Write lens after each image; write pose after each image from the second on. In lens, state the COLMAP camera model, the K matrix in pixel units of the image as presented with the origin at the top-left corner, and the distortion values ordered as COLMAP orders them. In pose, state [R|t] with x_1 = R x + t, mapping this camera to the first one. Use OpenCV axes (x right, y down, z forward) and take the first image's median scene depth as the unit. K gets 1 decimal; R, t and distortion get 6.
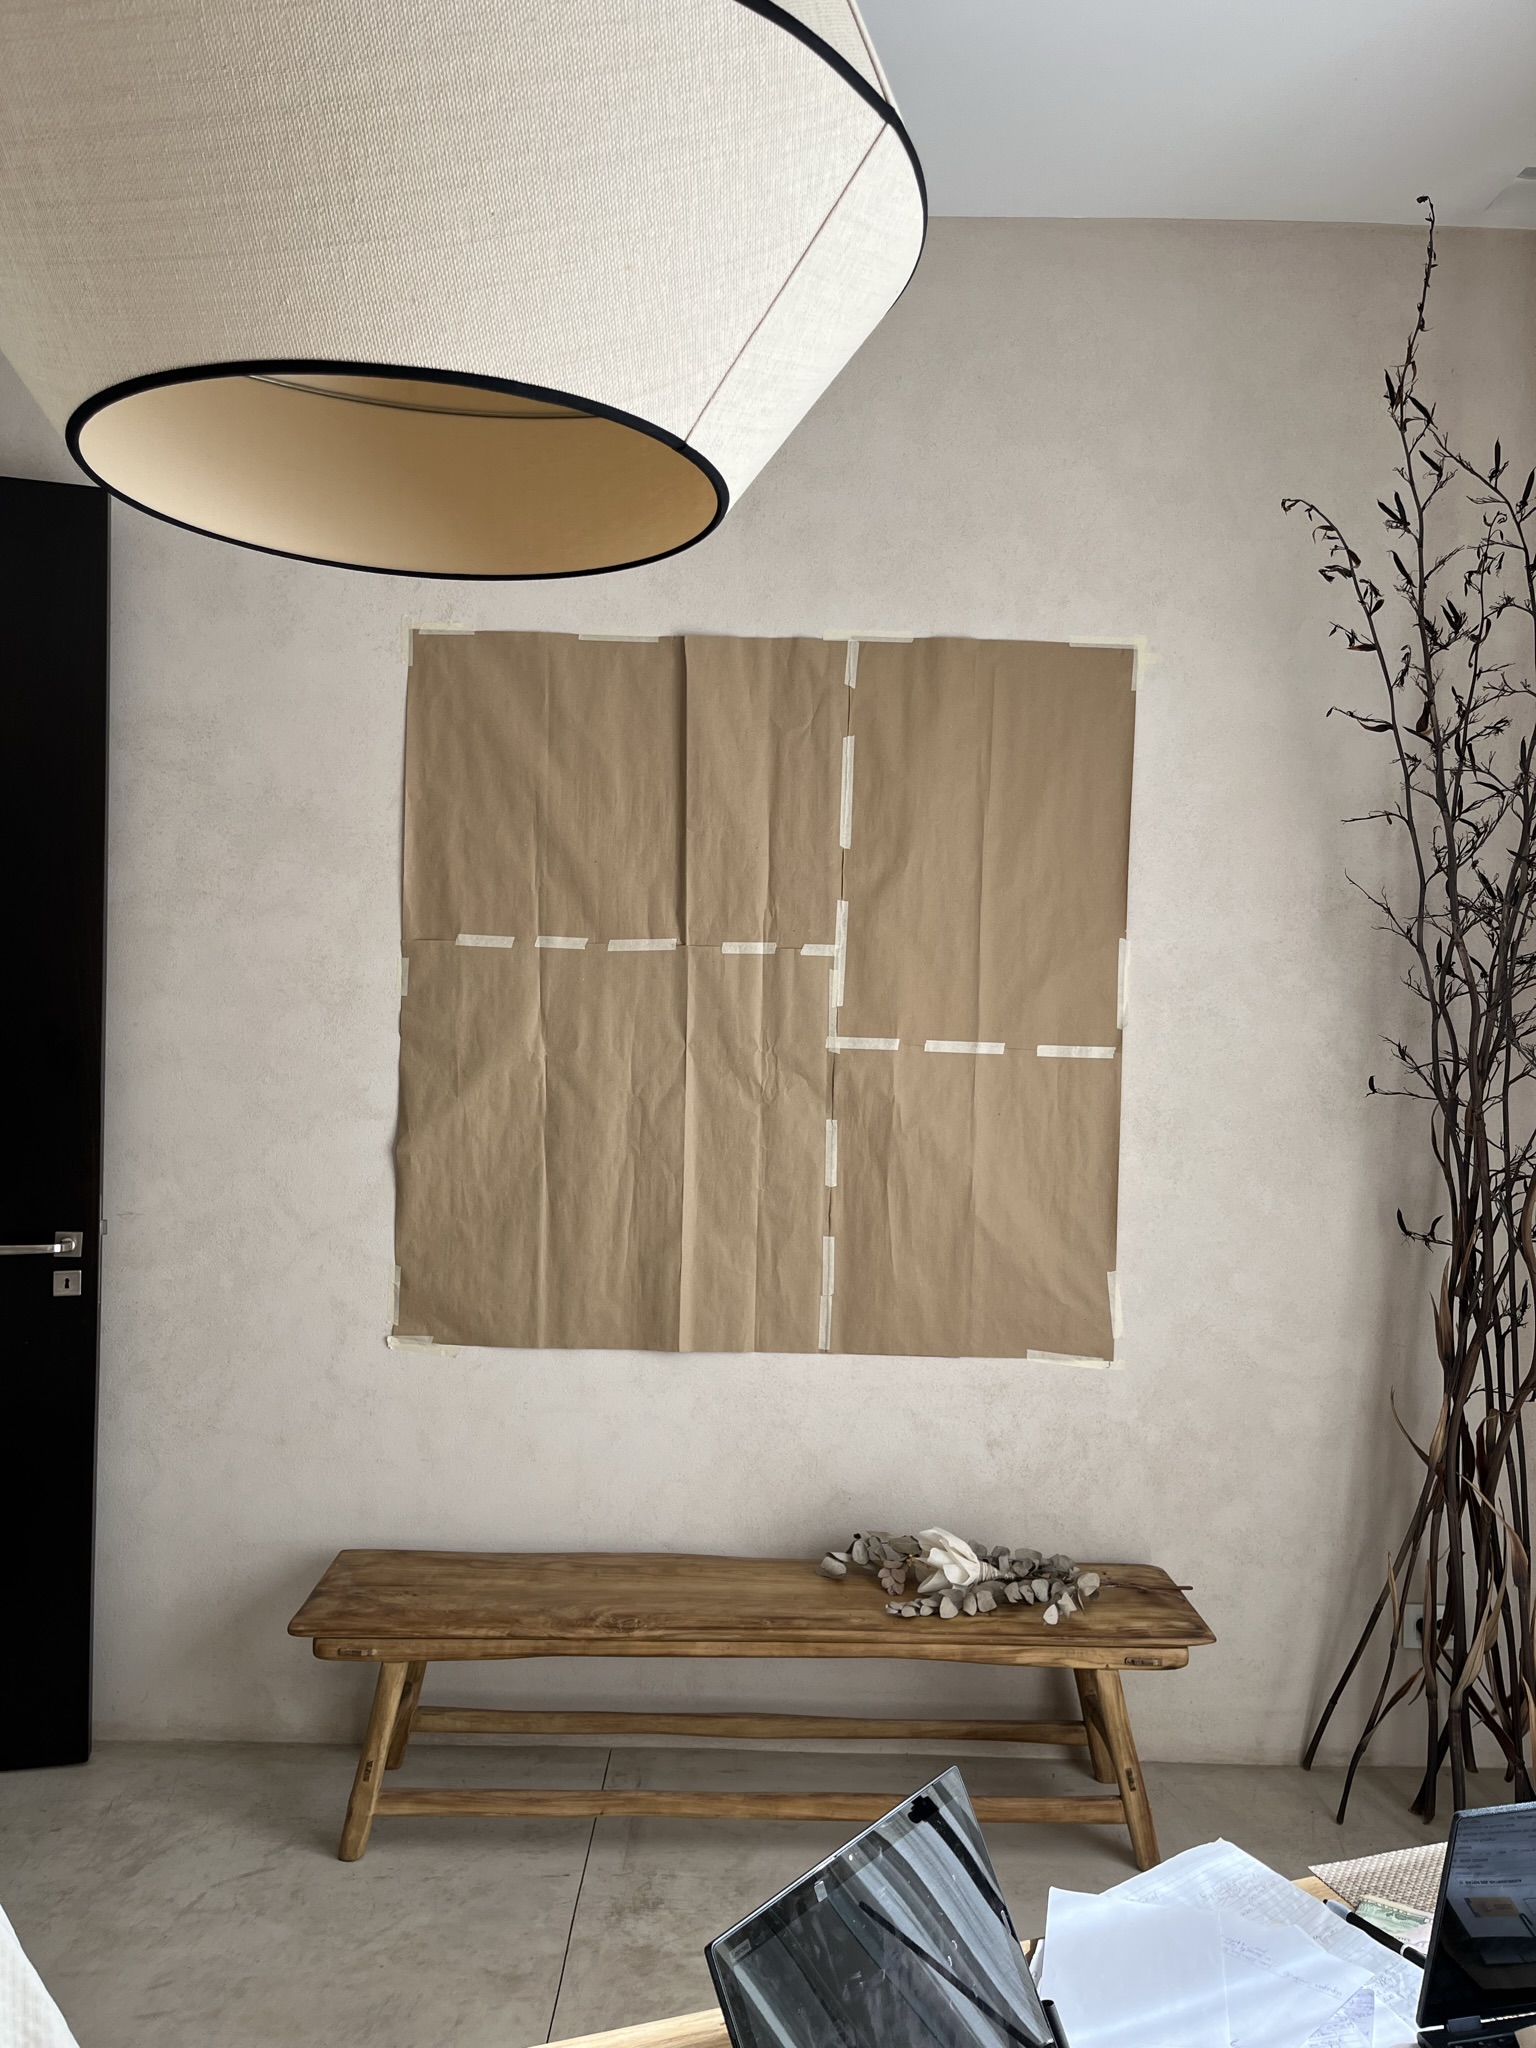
lens RADIAL K [[1556.3, 0, 746.0], [0, 1556.3, 1042.1], [0, 0, 1]] dist [0.023390, -0.048057]
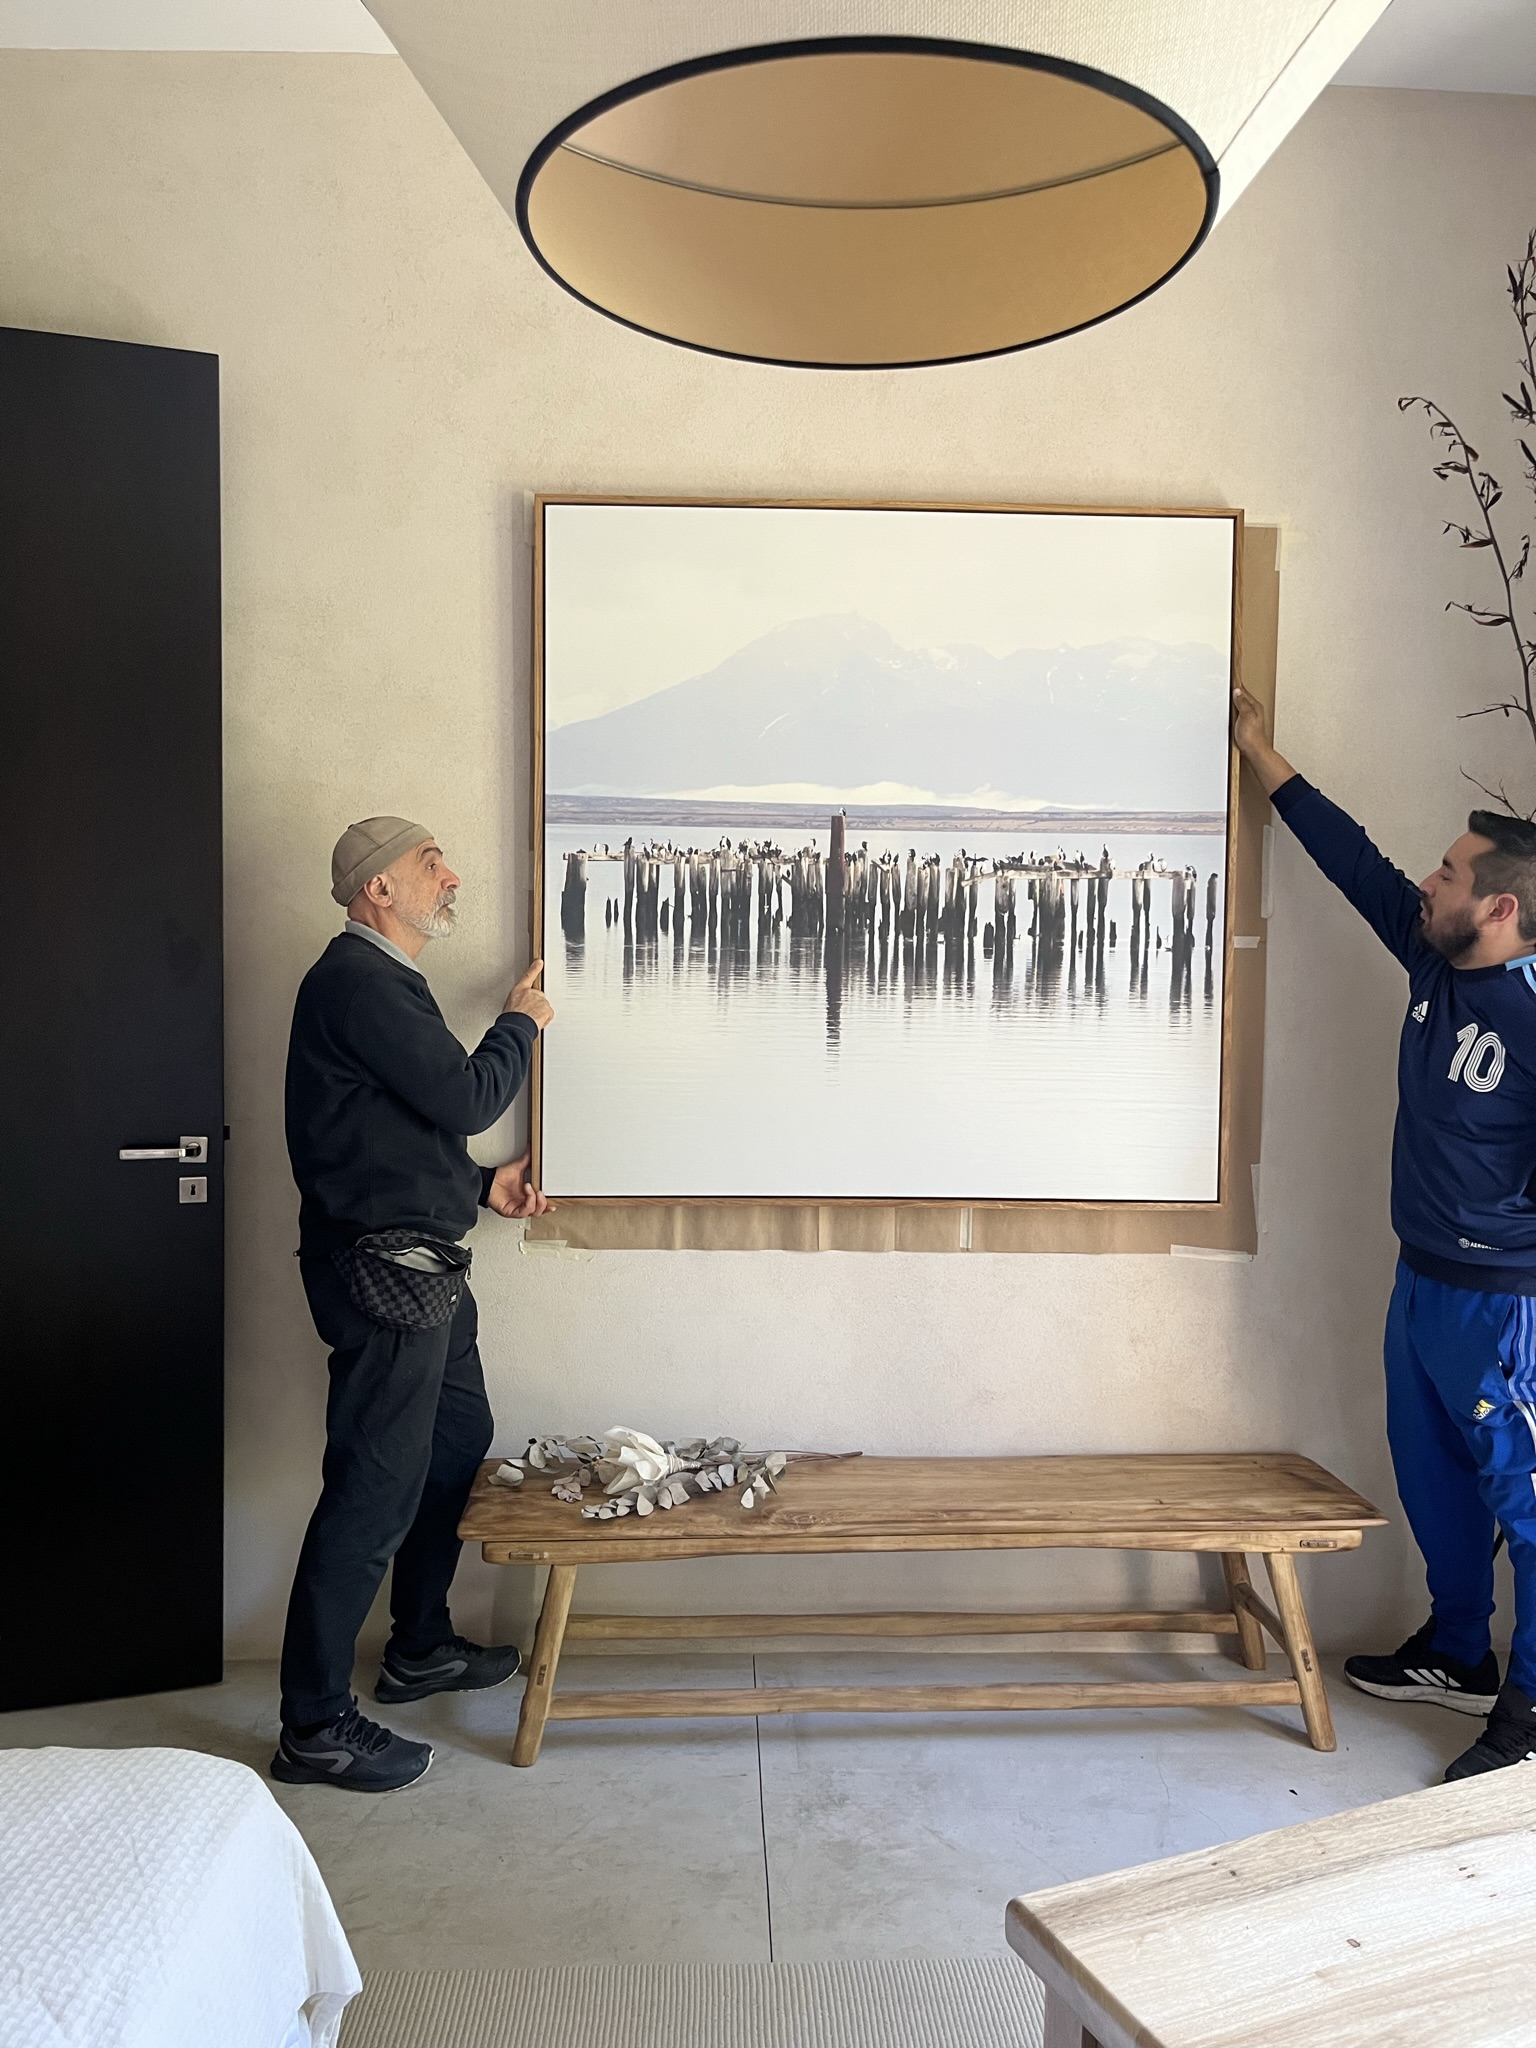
lens RADIAL K [[1556.3, 0, 766.4], [0, 1556.3, 1008.7], [0, 0, 1]] dist [0.023390, -0.048057]
pose [[0.998669, -0.008804, 0.050818, -0.145994], [0.008043, 0.999853, 0.015147, 0.034618], [-0.050944, -0.014719, 0.998593, 0.021679]]
